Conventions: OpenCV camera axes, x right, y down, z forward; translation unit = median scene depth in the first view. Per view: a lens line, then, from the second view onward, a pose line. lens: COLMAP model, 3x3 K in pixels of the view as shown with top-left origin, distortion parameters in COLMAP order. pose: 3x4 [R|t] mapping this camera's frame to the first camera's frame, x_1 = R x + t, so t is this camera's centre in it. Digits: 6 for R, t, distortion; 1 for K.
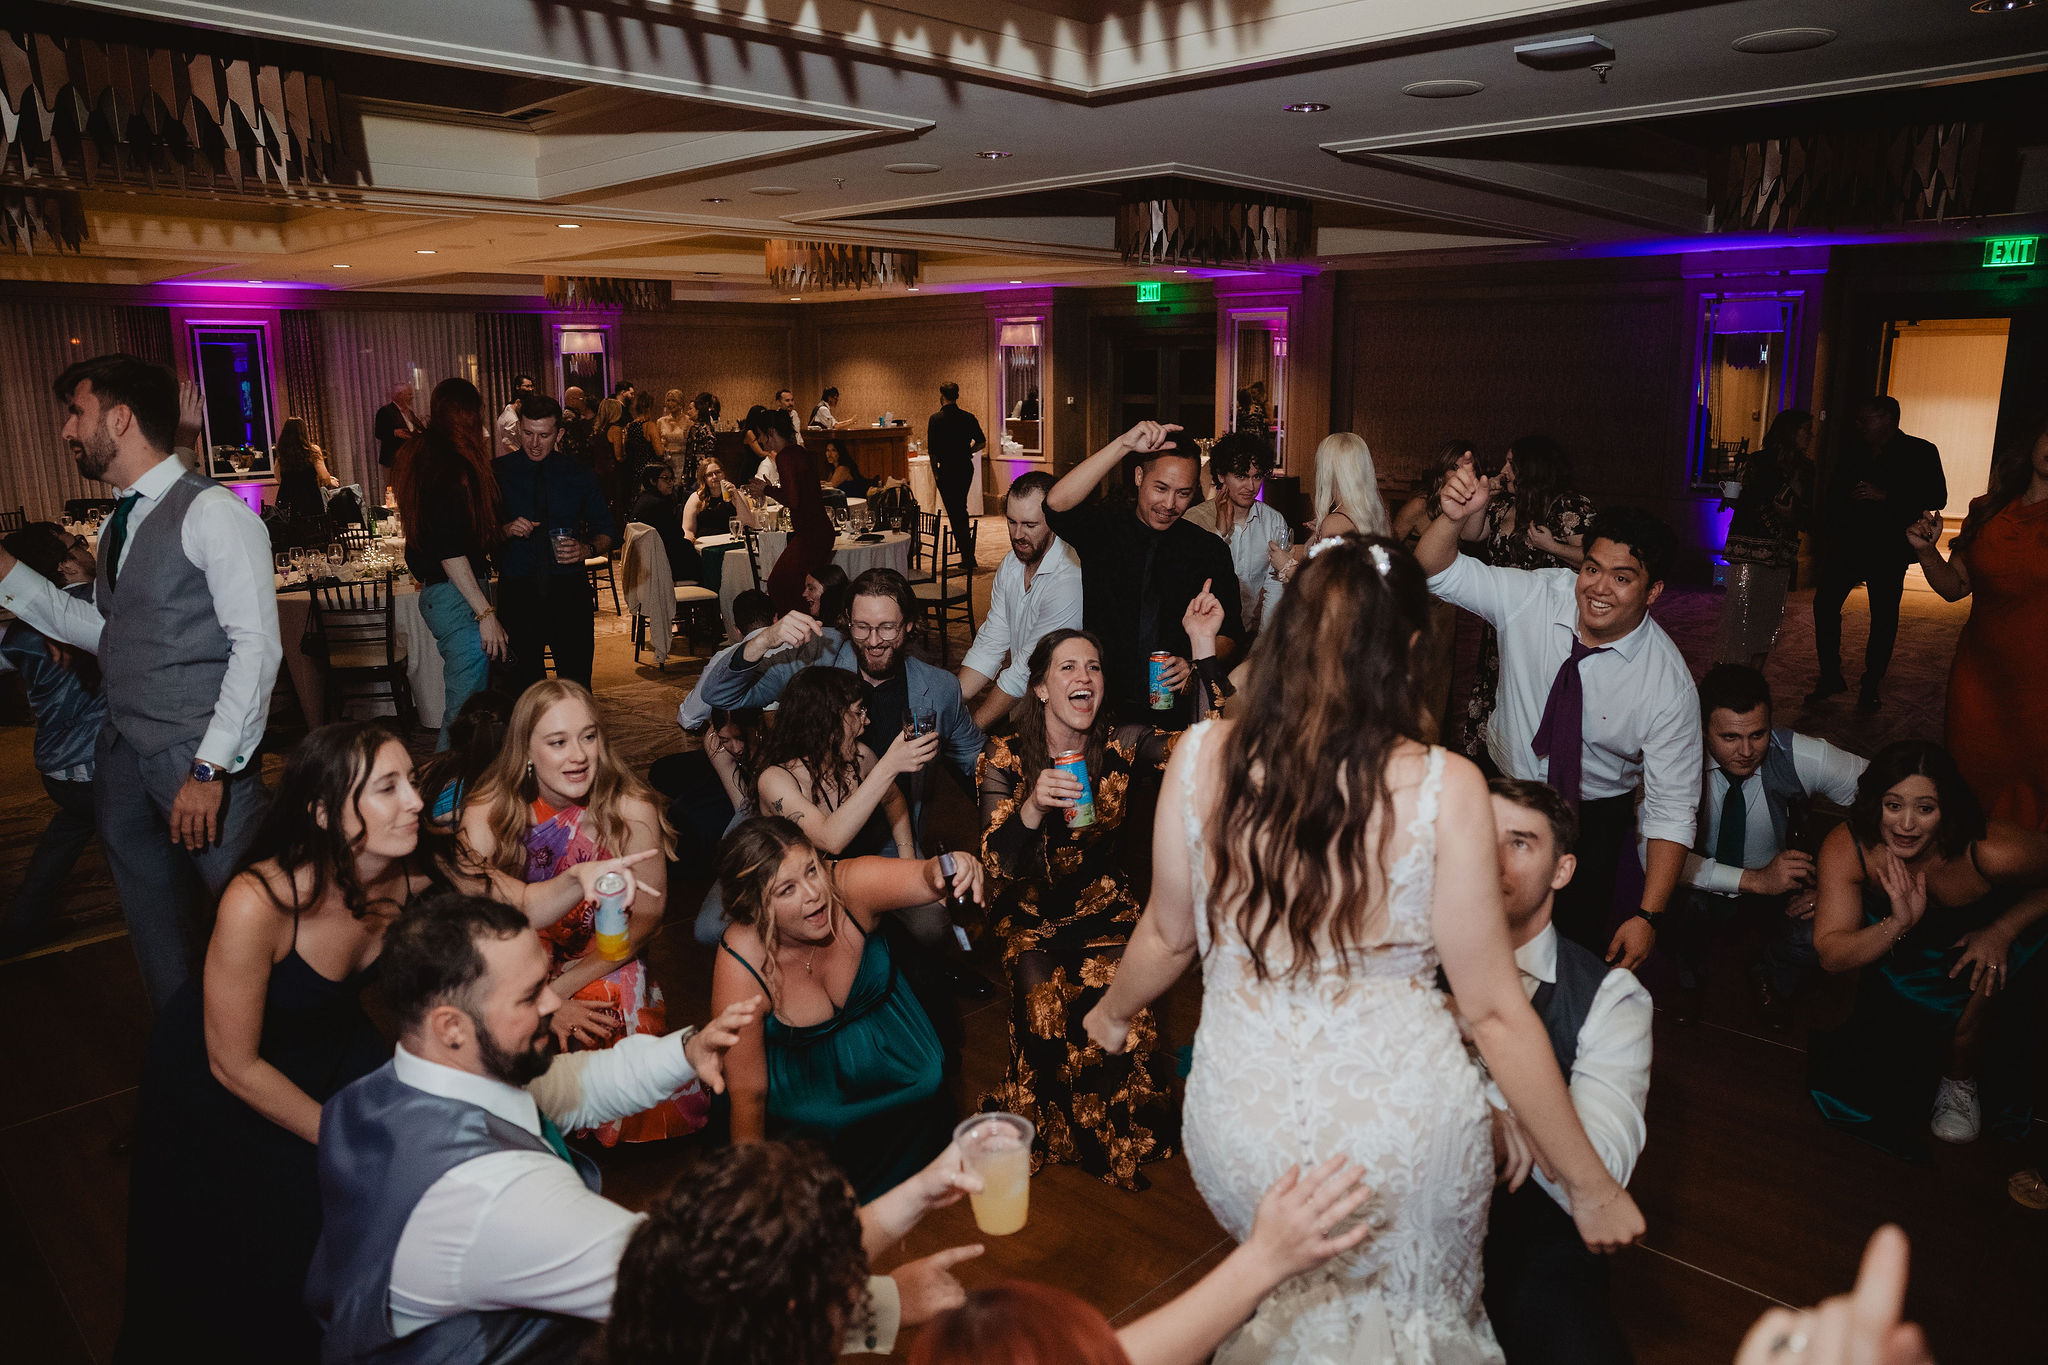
lens RADIAL K [[1390.1, 0, 1021.6], [0, 1390.1, 656.5], [0, 0, 1]] dist [-0.052735, 0.001675]
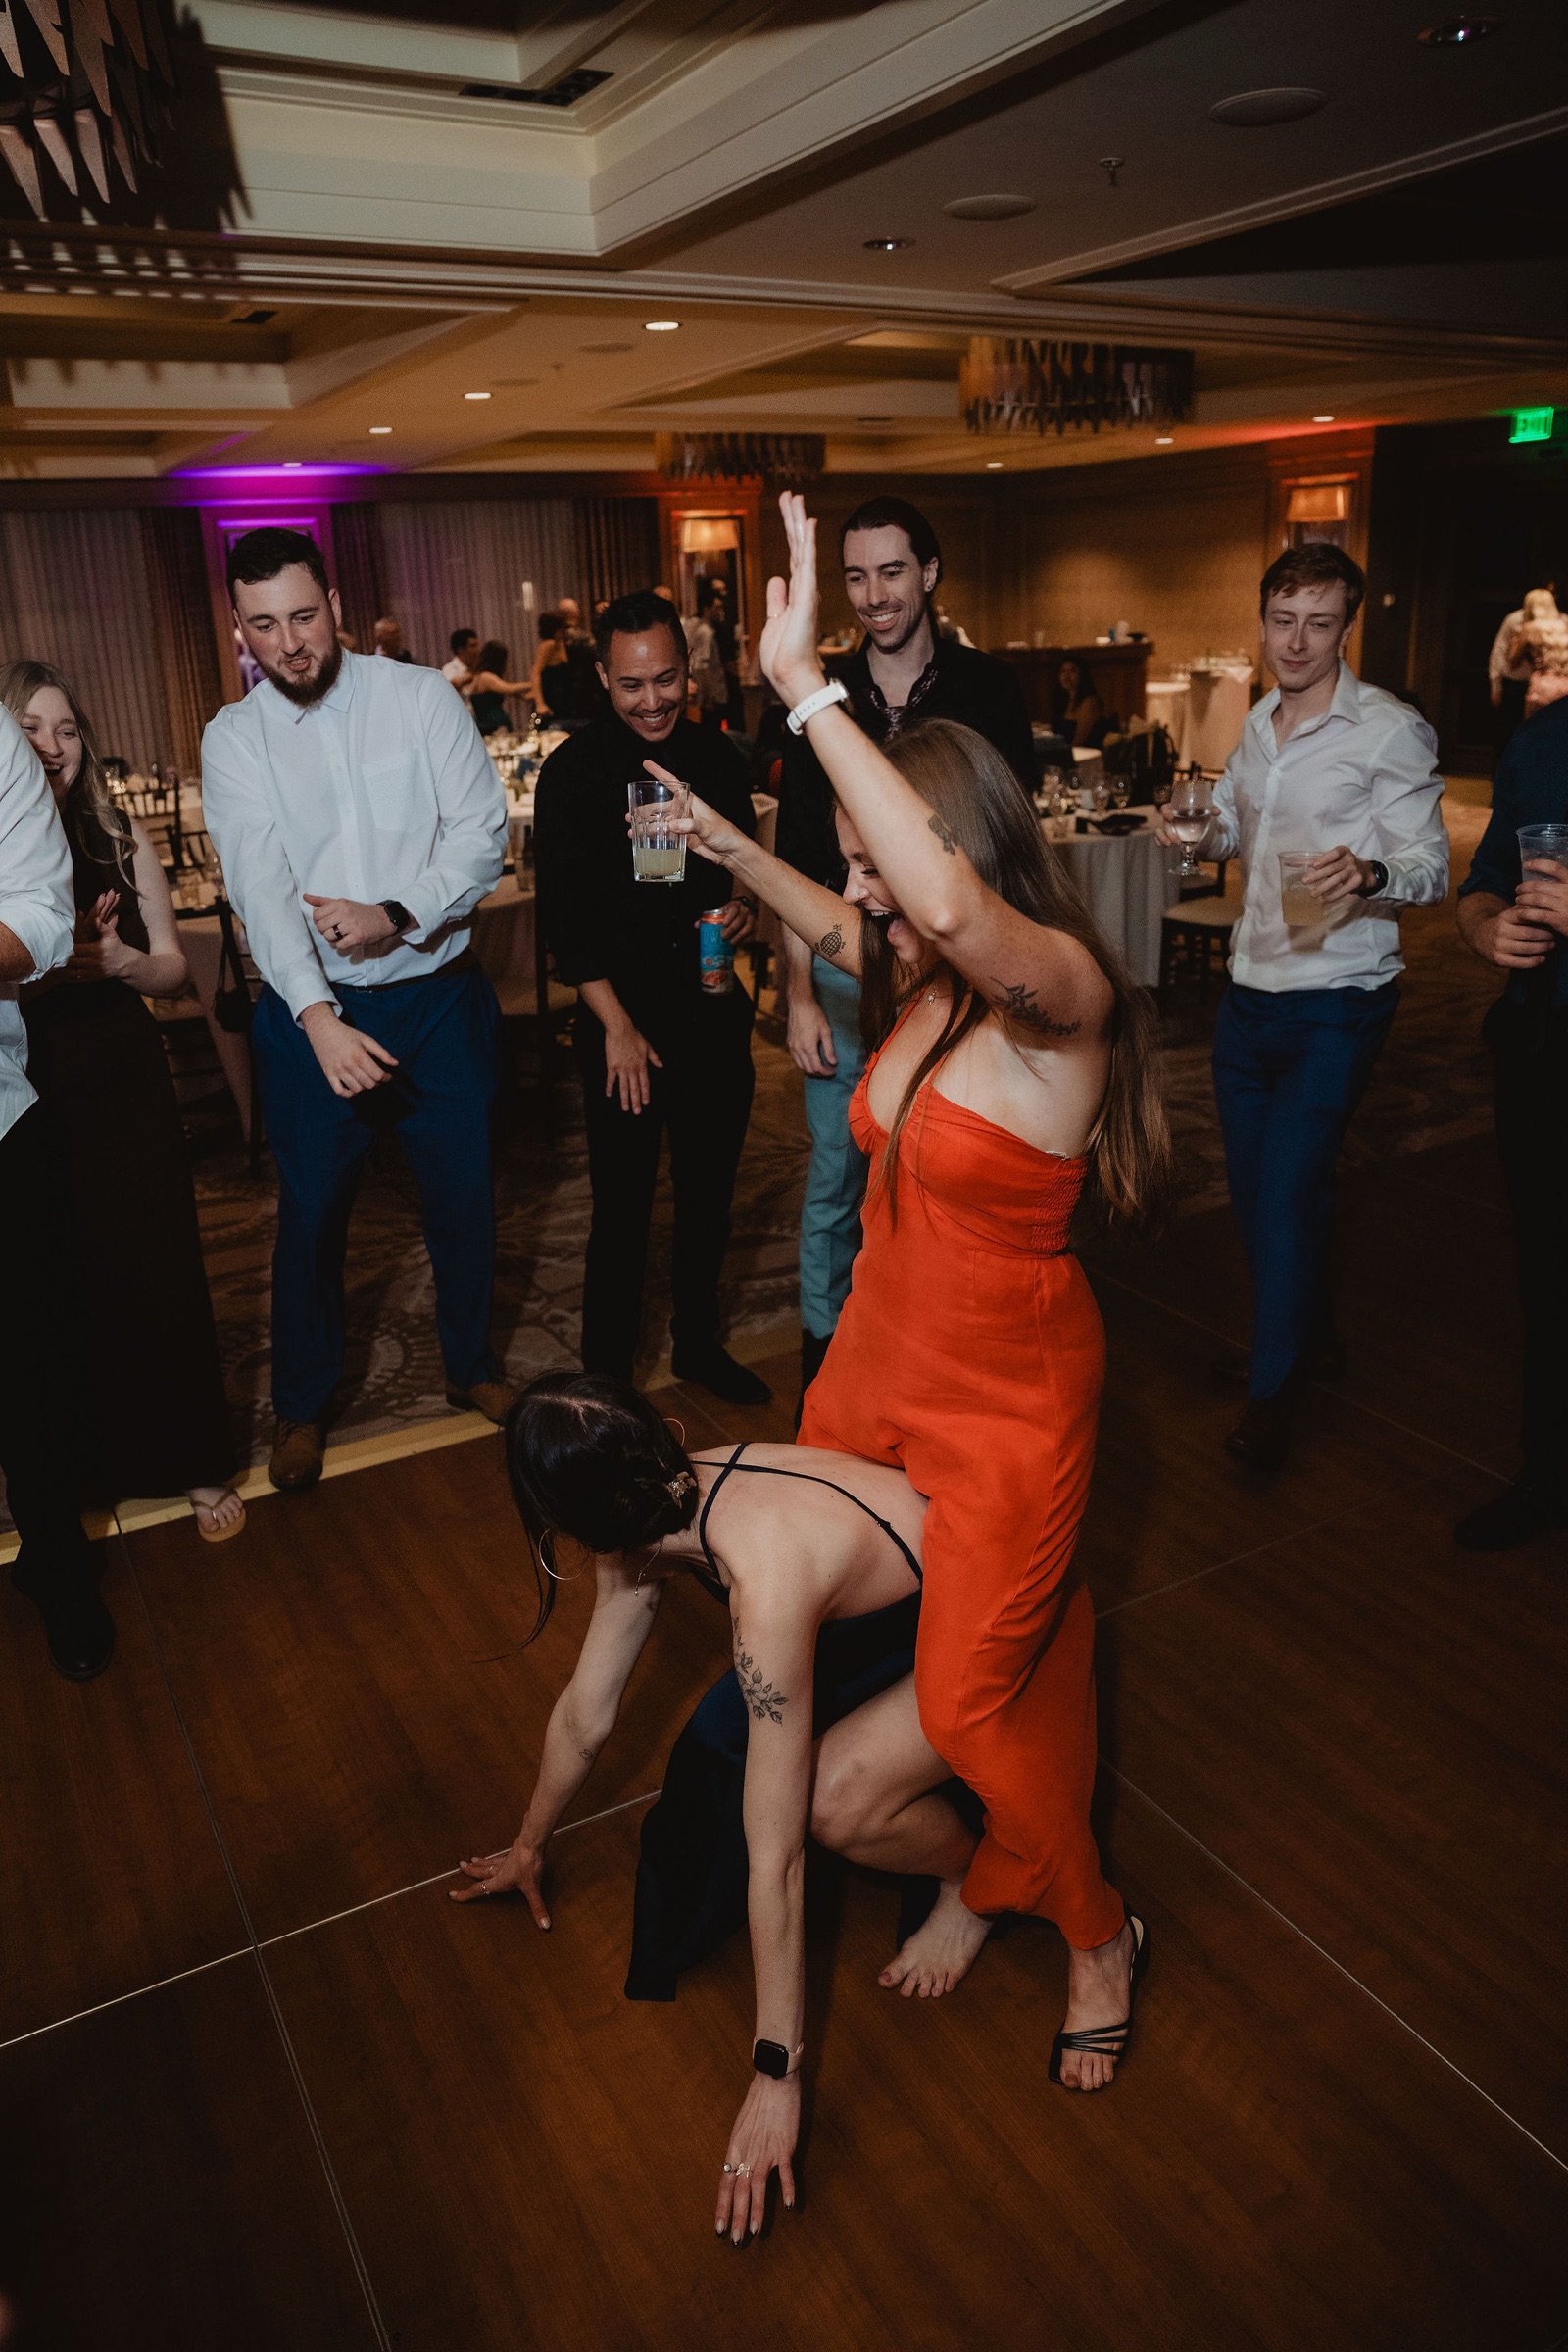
lens RADIAL K [[1596.4, 0, 784.0], [0, 1596.4, 1176.0], [0, 0, 1]] dist [-0.052735, 0.001675]
pose [[0.962246, 0.062739, -0.264852, -0.033905], [-0.021423, 0.987510, 0.156092, -0.021399], [0.271338, -0.144525, 0.951572, 0.160298]]
